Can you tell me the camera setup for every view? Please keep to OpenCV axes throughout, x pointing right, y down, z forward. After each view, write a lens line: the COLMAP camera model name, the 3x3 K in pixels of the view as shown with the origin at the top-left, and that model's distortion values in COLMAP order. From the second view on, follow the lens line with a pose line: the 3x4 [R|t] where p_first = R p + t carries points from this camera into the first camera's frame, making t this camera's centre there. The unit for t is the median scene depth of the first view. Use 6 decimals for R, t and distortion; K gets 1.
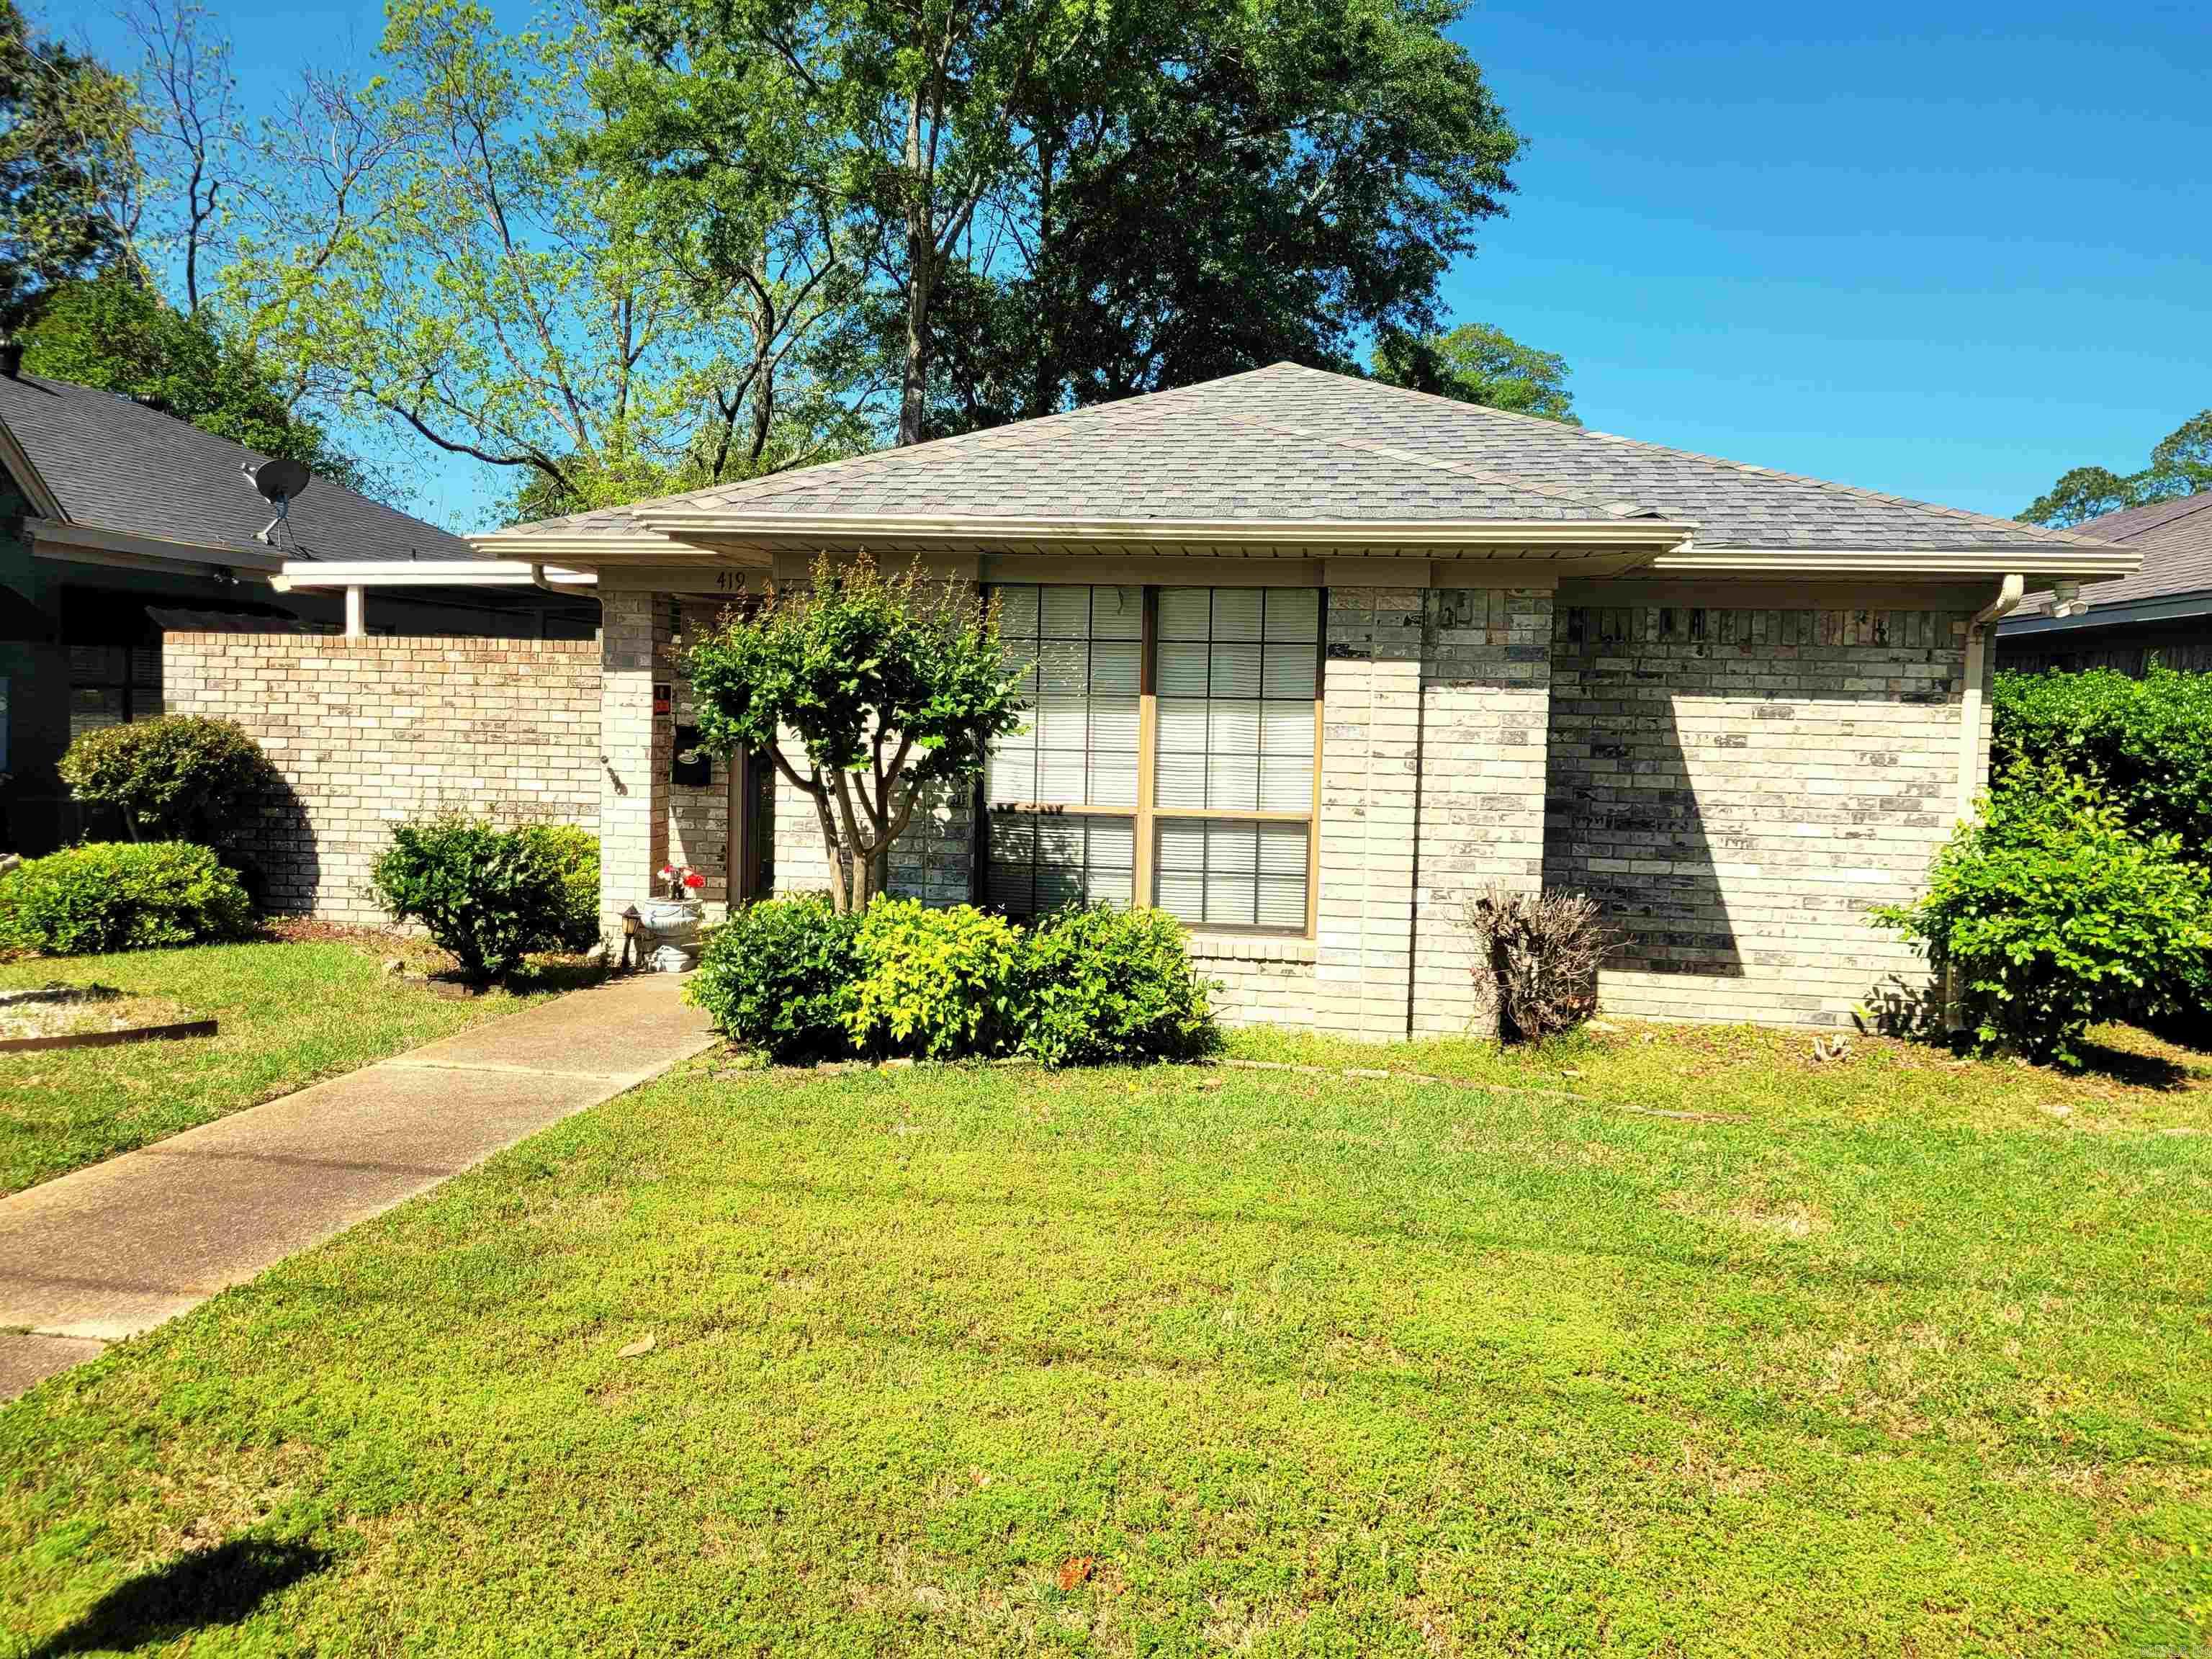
lens RADIAL K [[1693.5, 0, 1110.7], [0, 1693.5, 832.0], [0, 0, 1]] dist [0.009472, 0.001938]
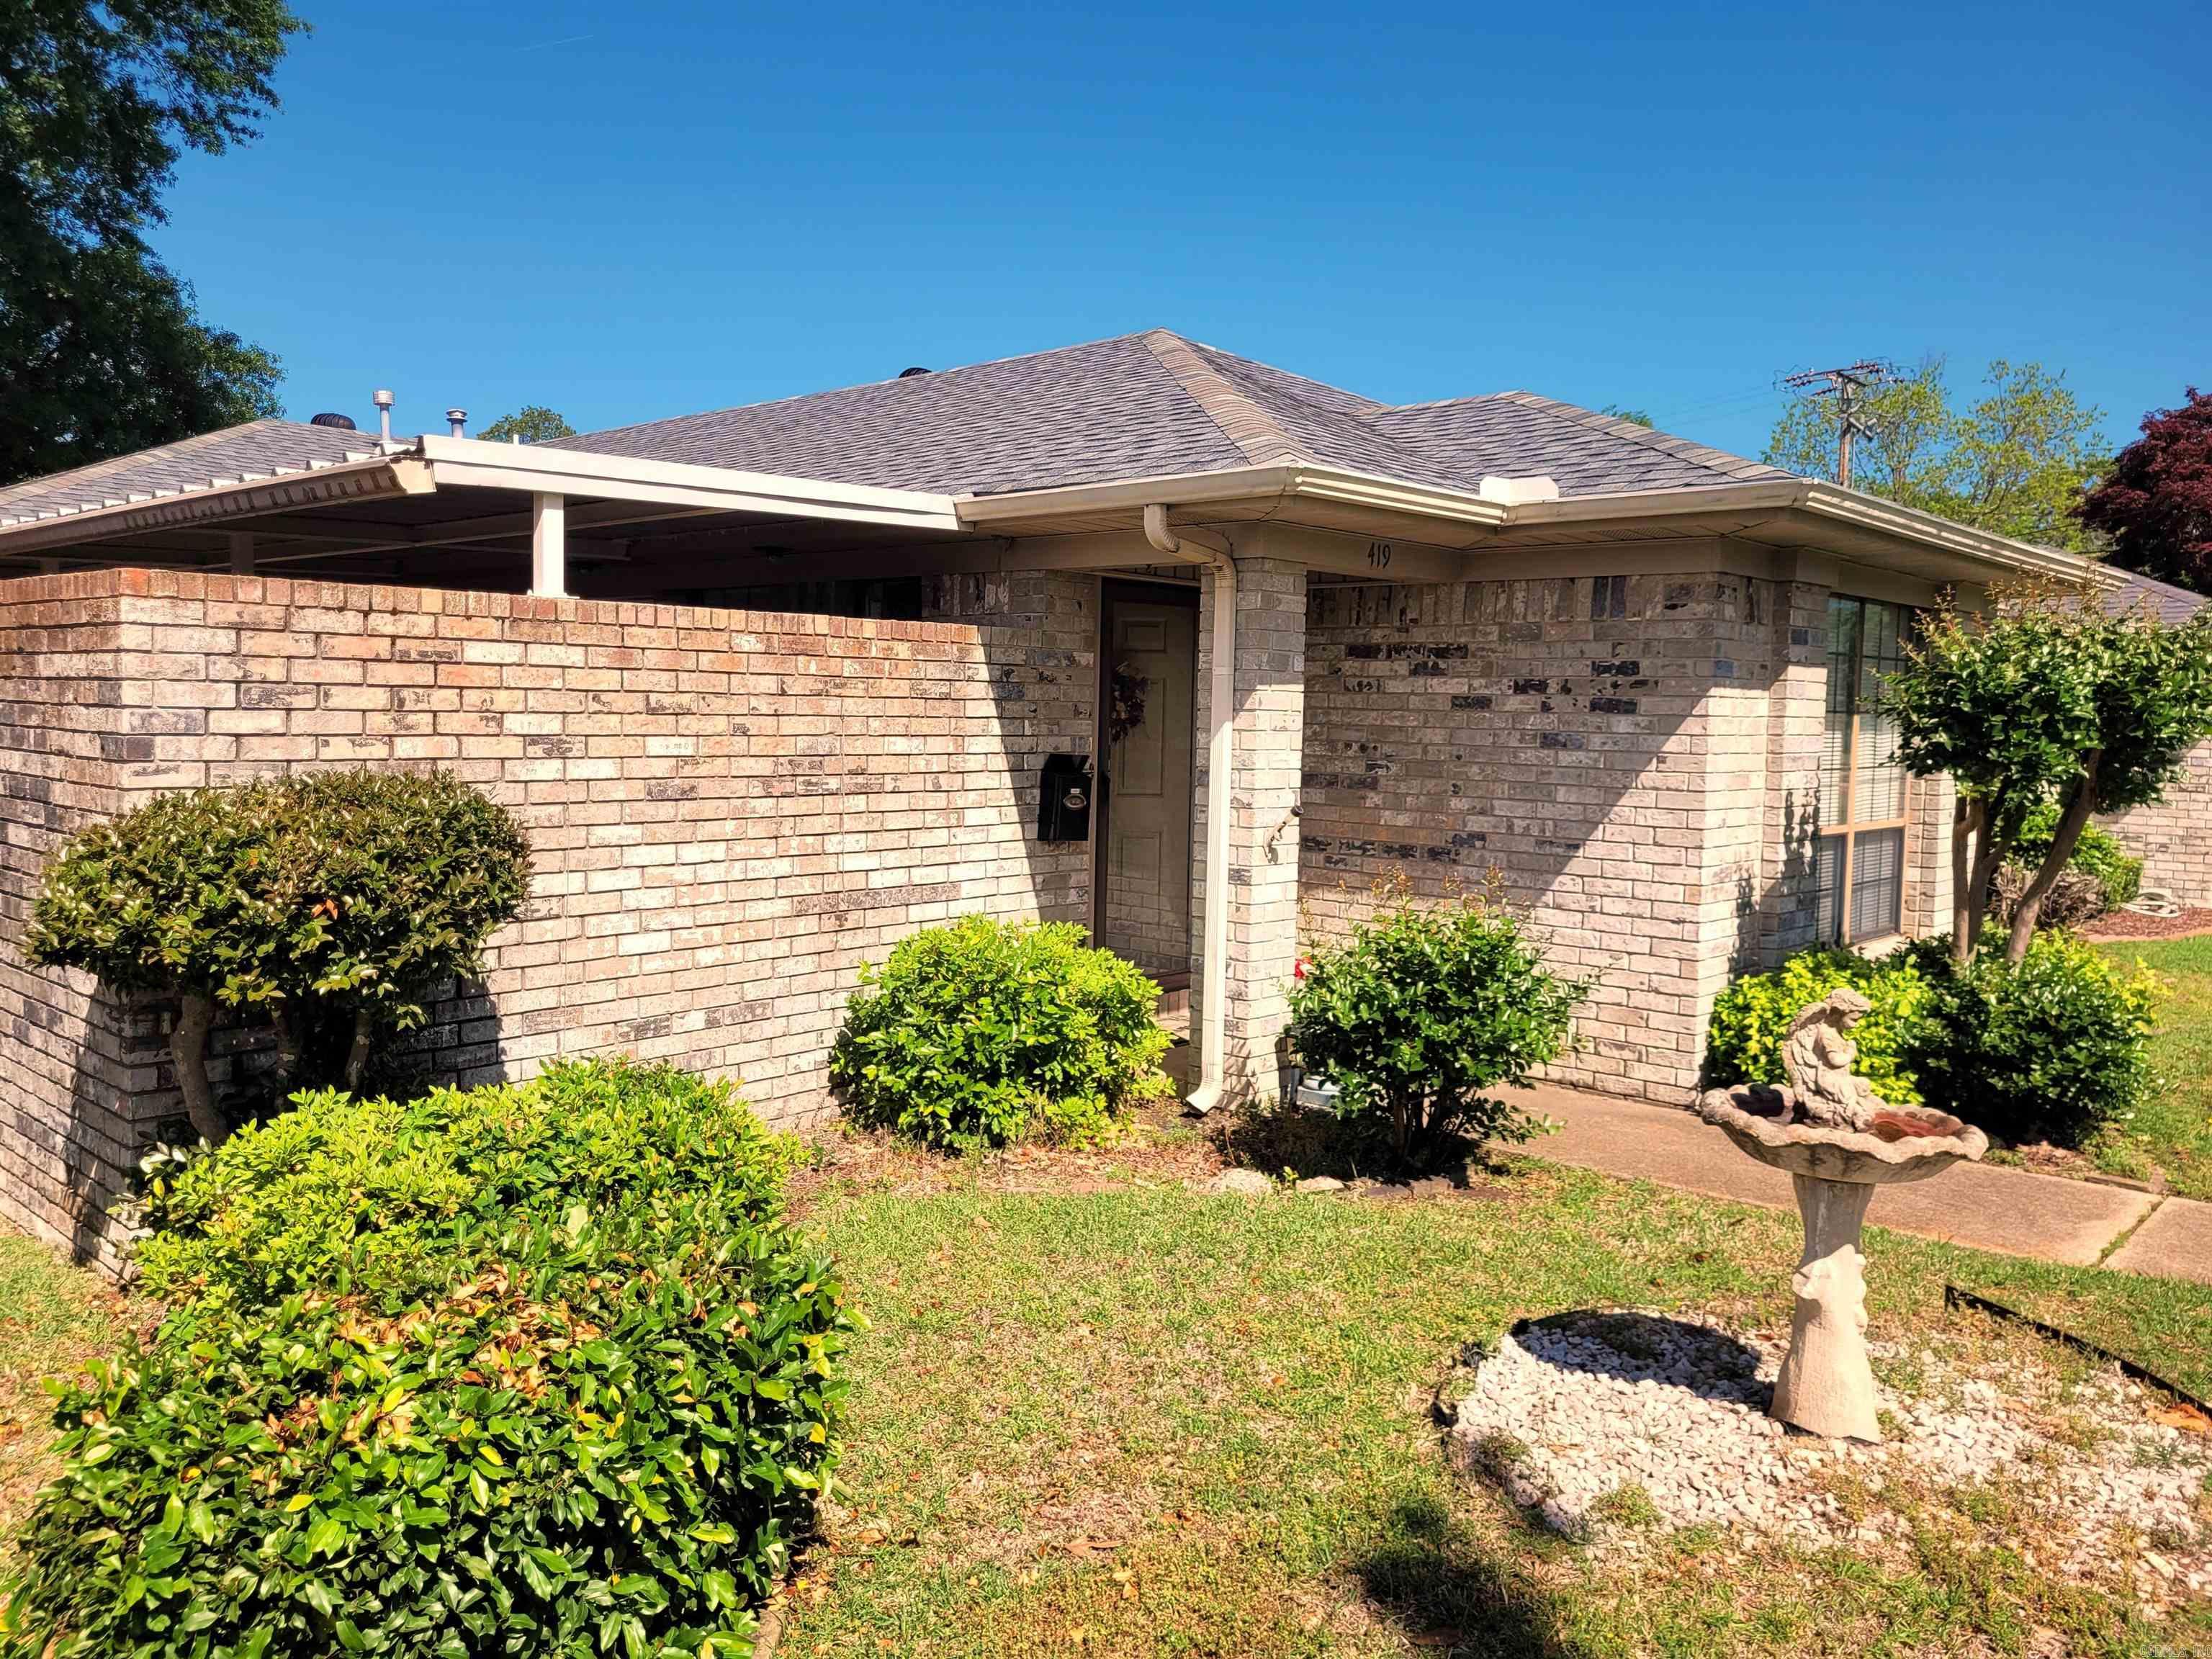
lens RADIAL K [[1693.5, 0, 1105.1], [0, 1693.5, 825.5], [0, 0, 1]] dist [0.009472, 0.001938]
pose [[0.552919, -0.070628, 0.830236, -0.780197], [0.058957, 0.997220, 0.045569, -0.061882], [-0.831146, 0.023753, 0.555546, 0.591060]]
